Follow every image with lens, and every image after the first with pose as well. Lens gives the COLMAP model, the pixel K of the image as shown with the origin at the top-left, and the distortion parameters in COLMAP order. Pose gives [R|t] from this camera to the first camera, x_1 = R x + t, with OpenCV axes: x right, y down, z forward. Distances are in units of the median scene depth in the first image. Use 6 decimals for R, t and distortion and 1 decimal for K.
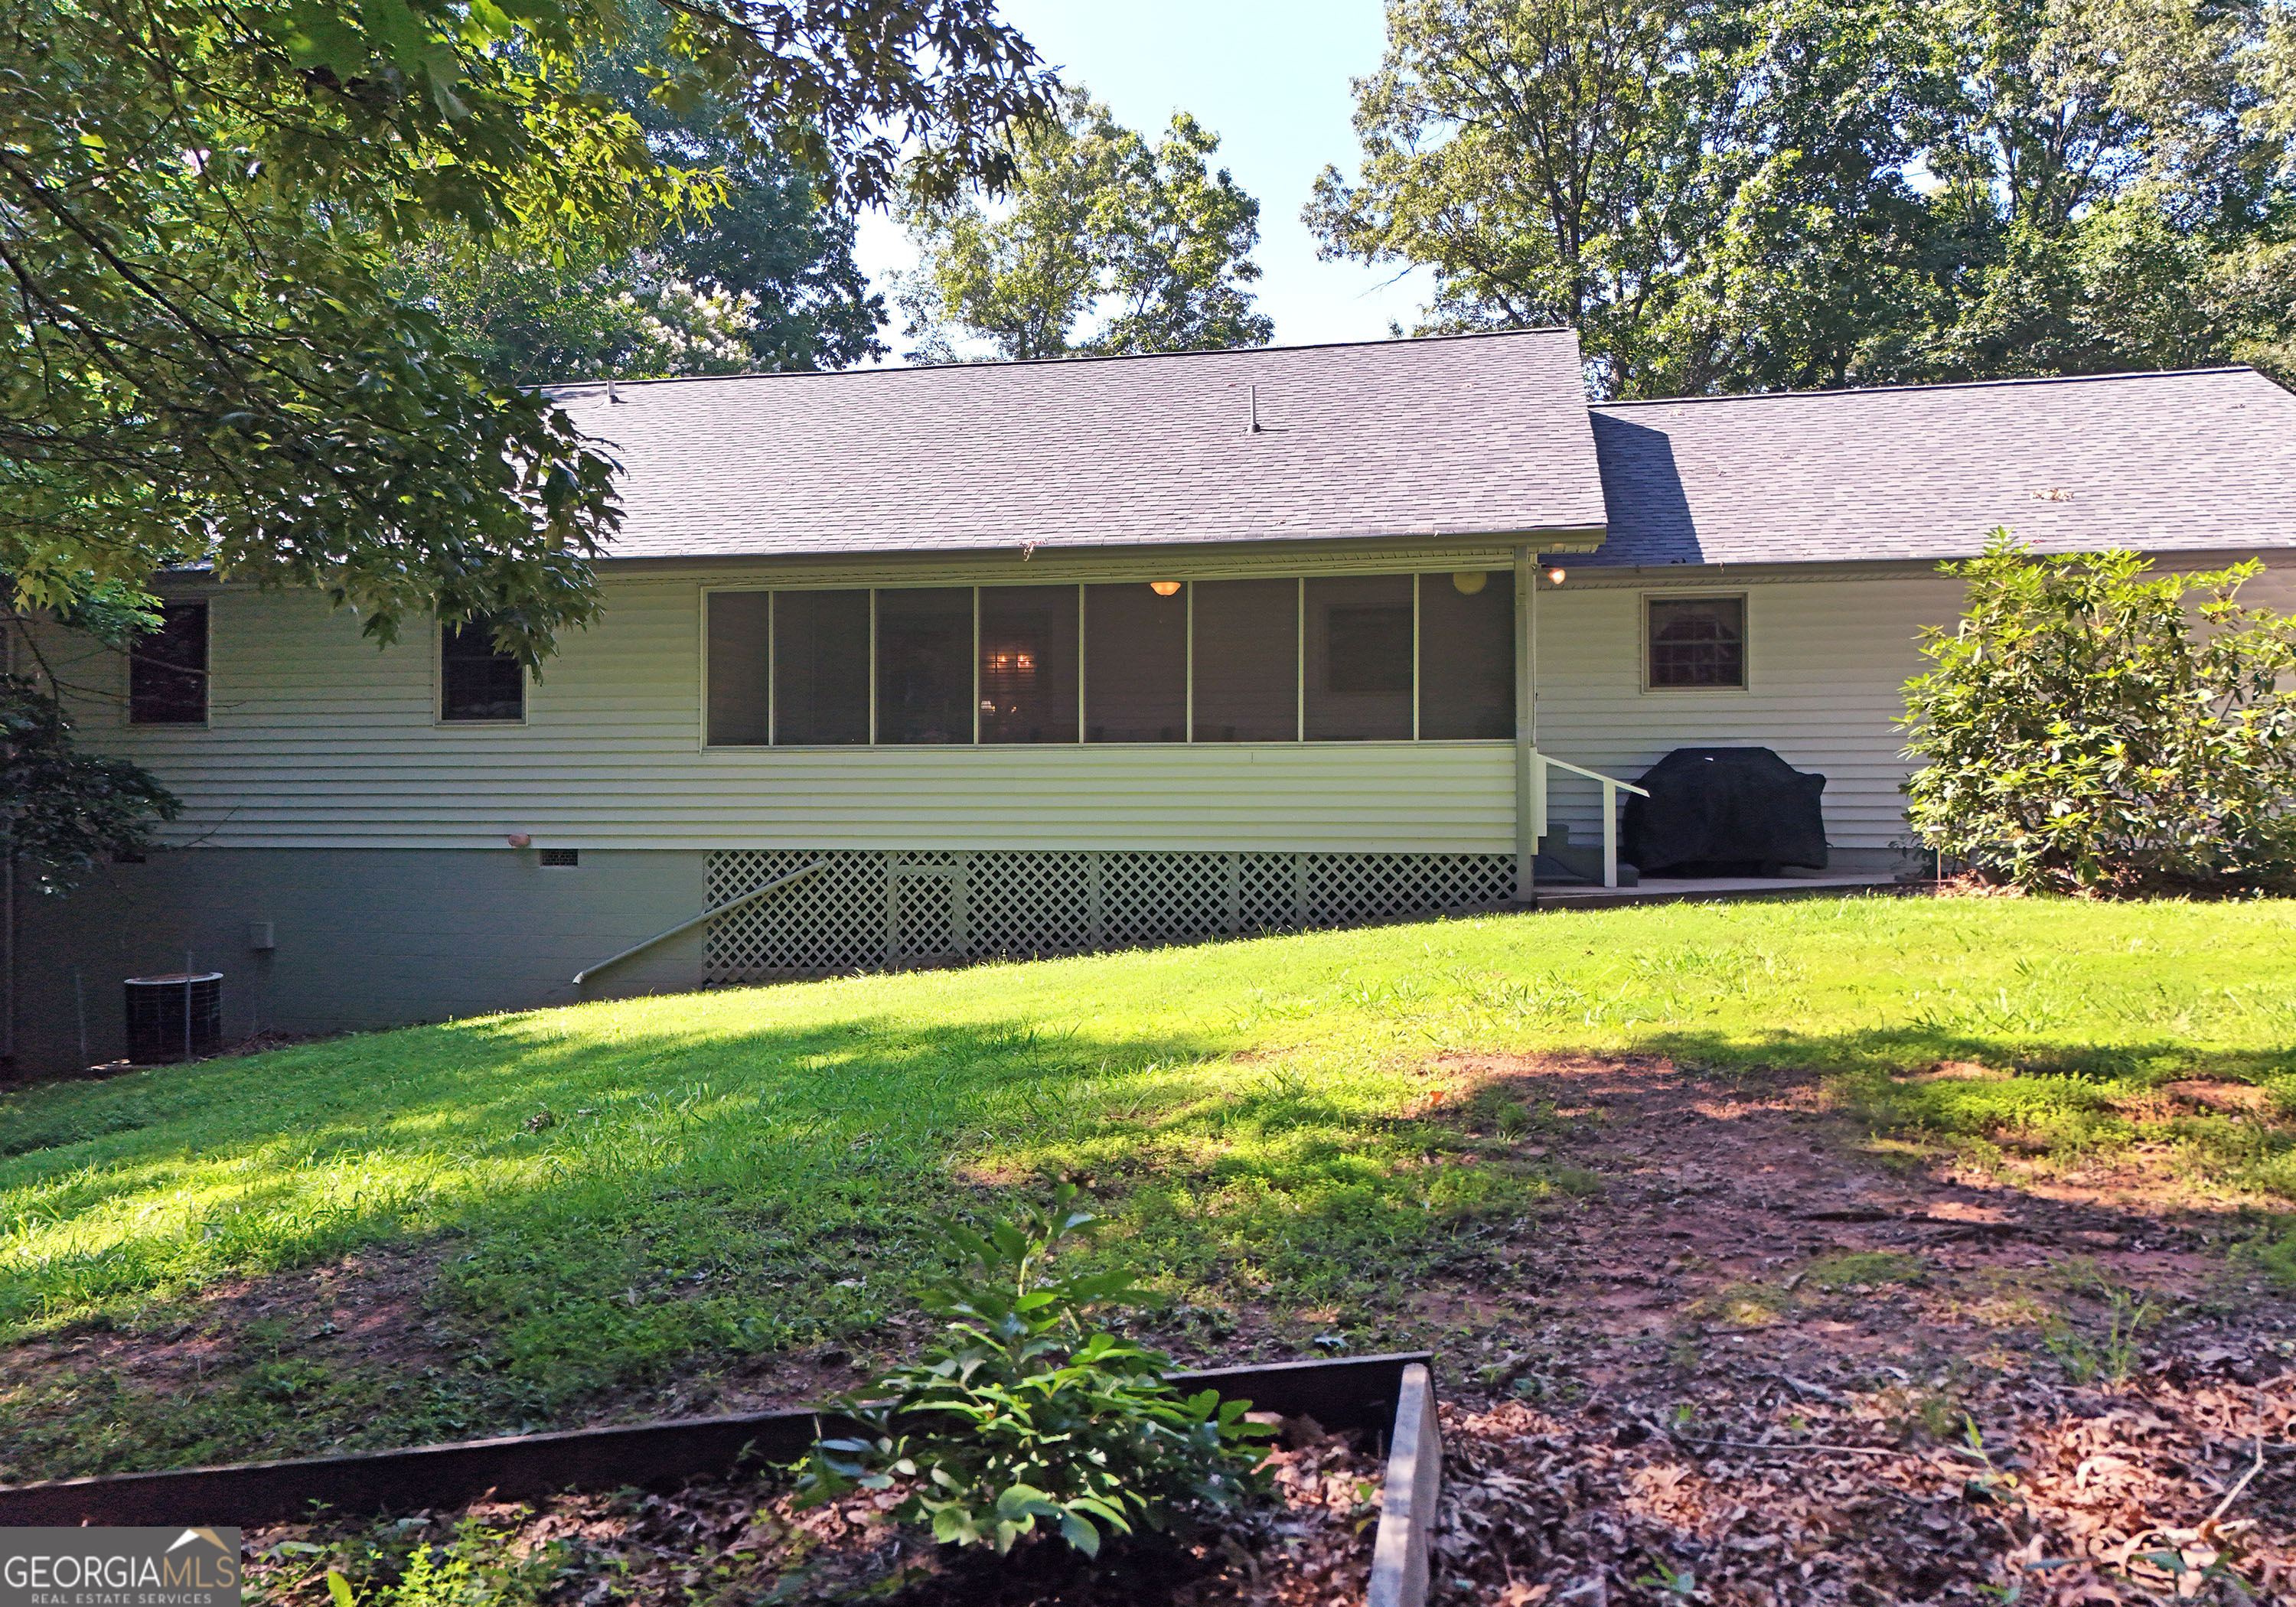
lens RADIAL K [[1685.3, 0, 1135.7], [0, 1685.3, 756.0], [0, 0, 1]] dist [0.043189, -0.004440]
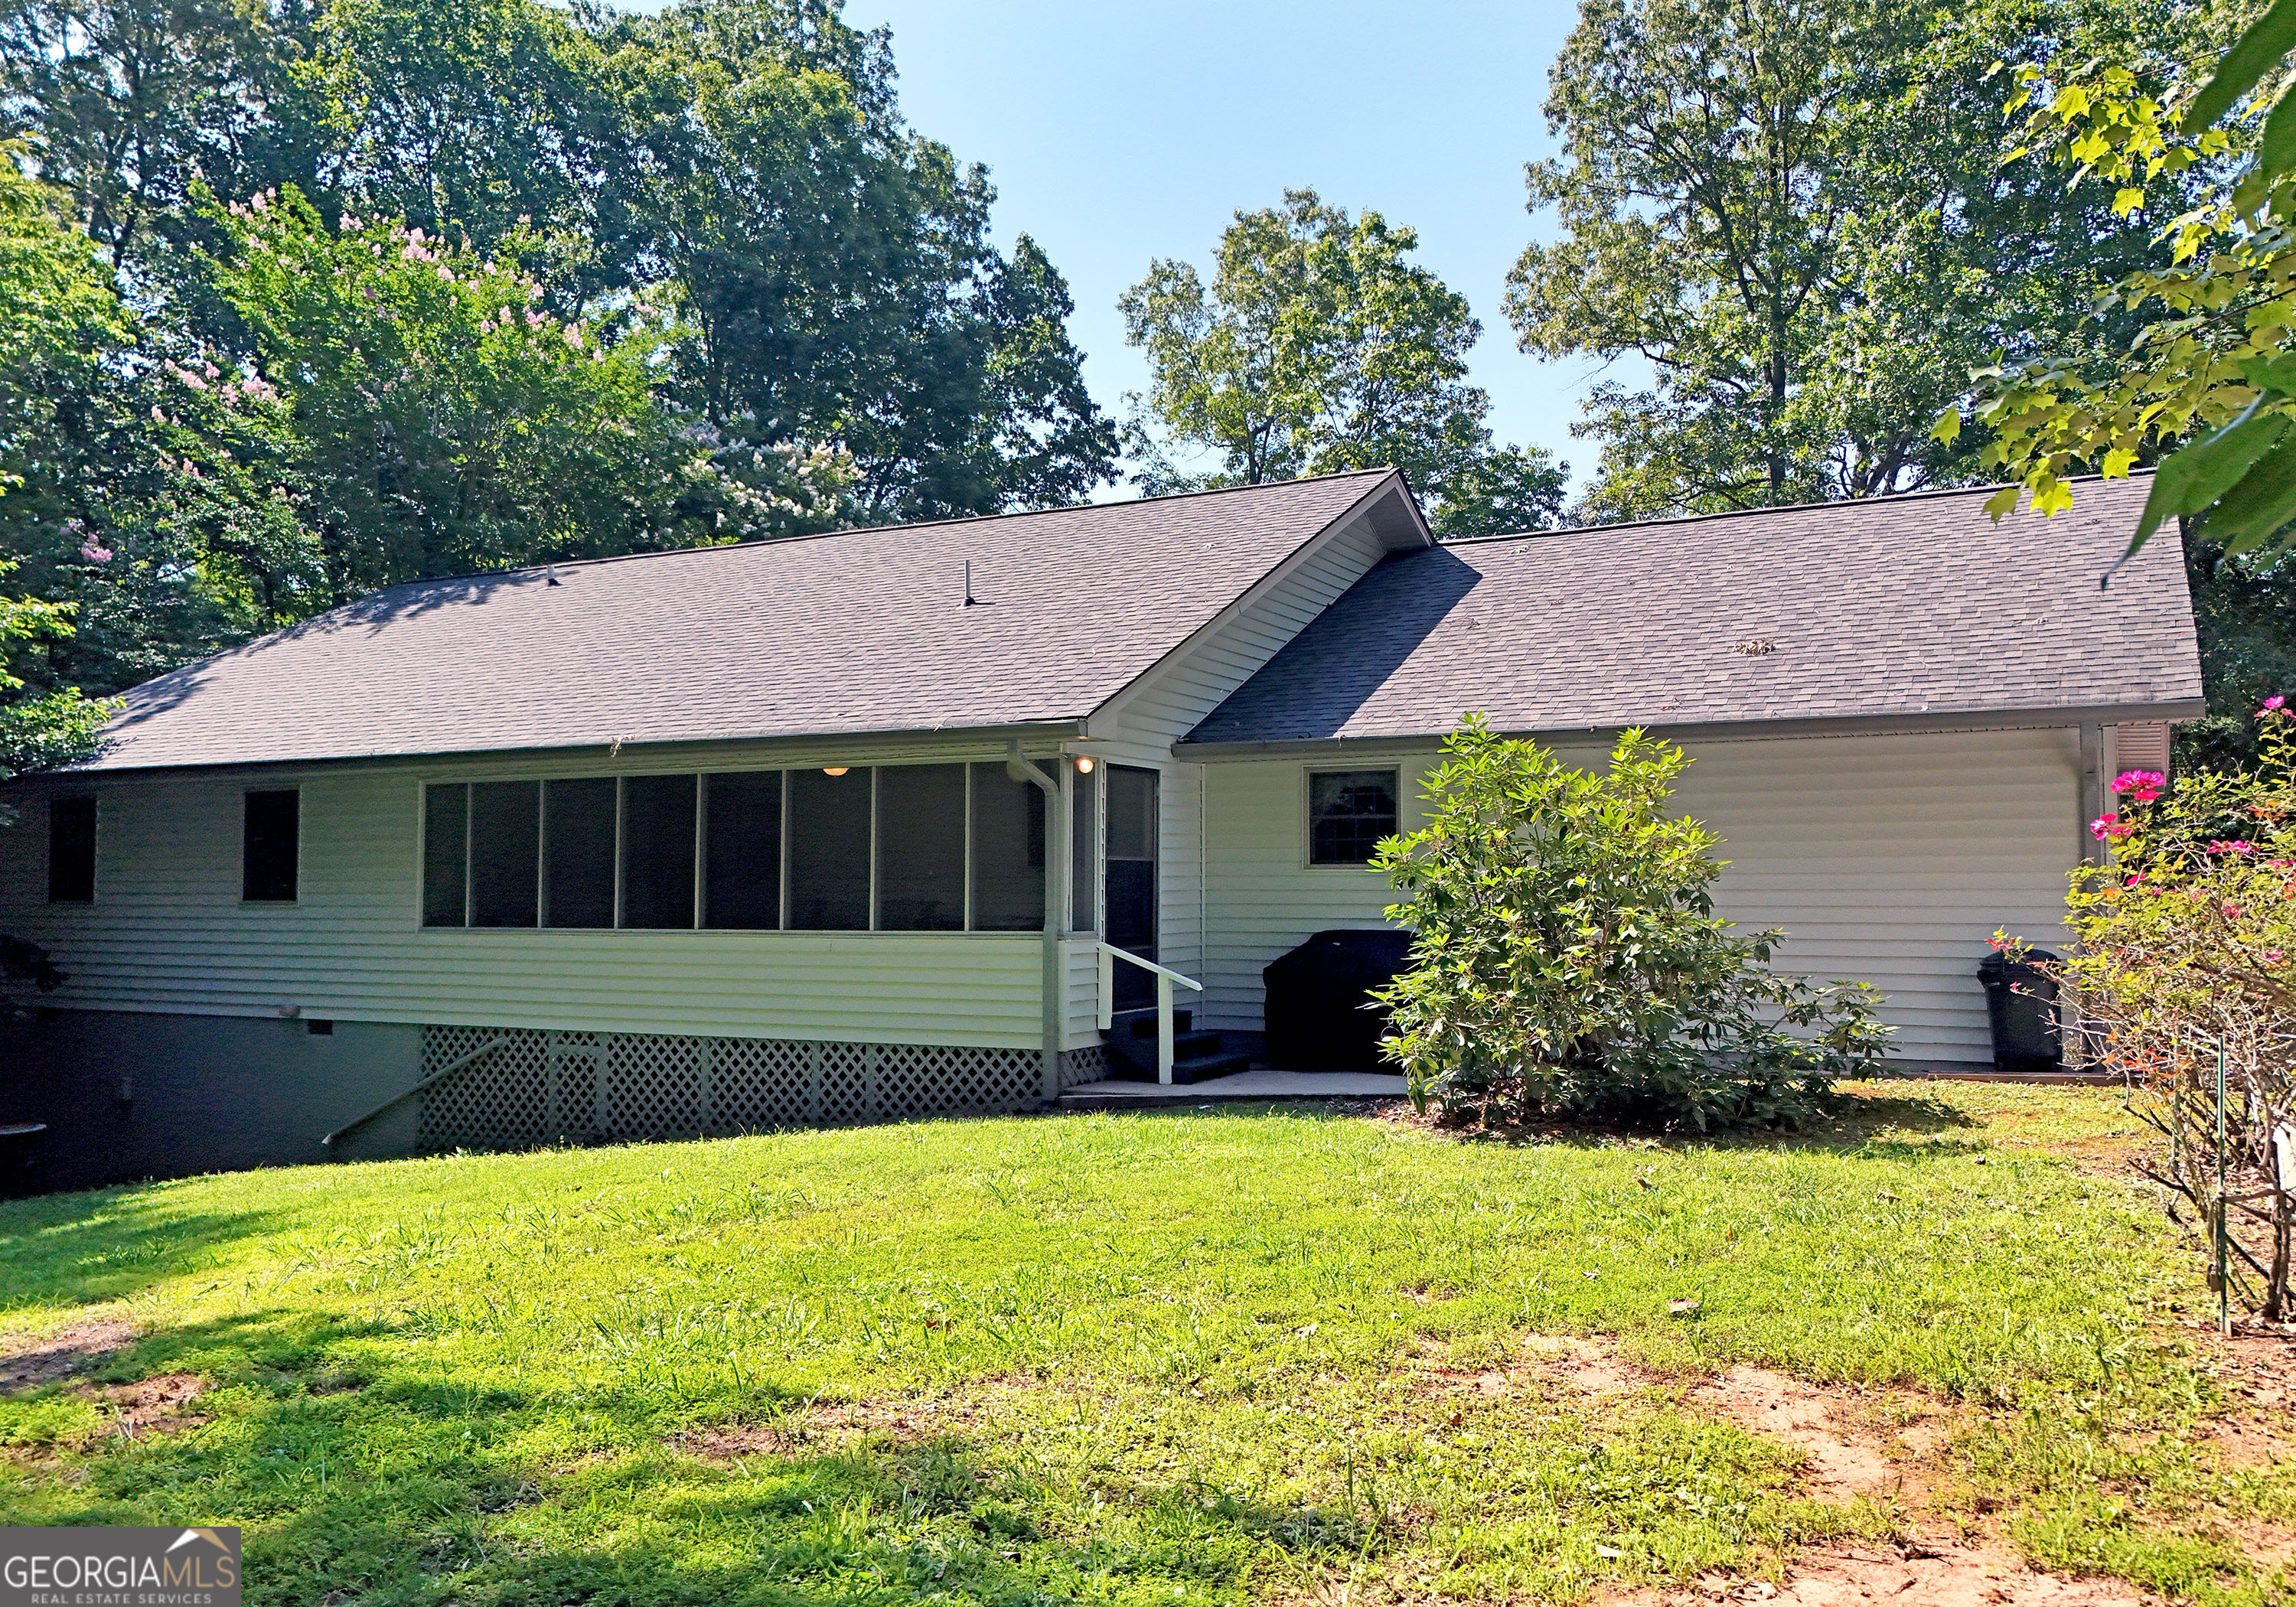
lens RADIAL K [[1802.2, 0, 1148.0], [0, 1802.2, 803.5], [0, 0, 1]] dist [0.013458, 0.002775]
pose [[0.962814, -0.013061, -0.269848, 0.501234], [0.003995, 0.999410, -0.034118, -0.043293], [0.270134, 0.031771, 0.962298, 0.016811]]
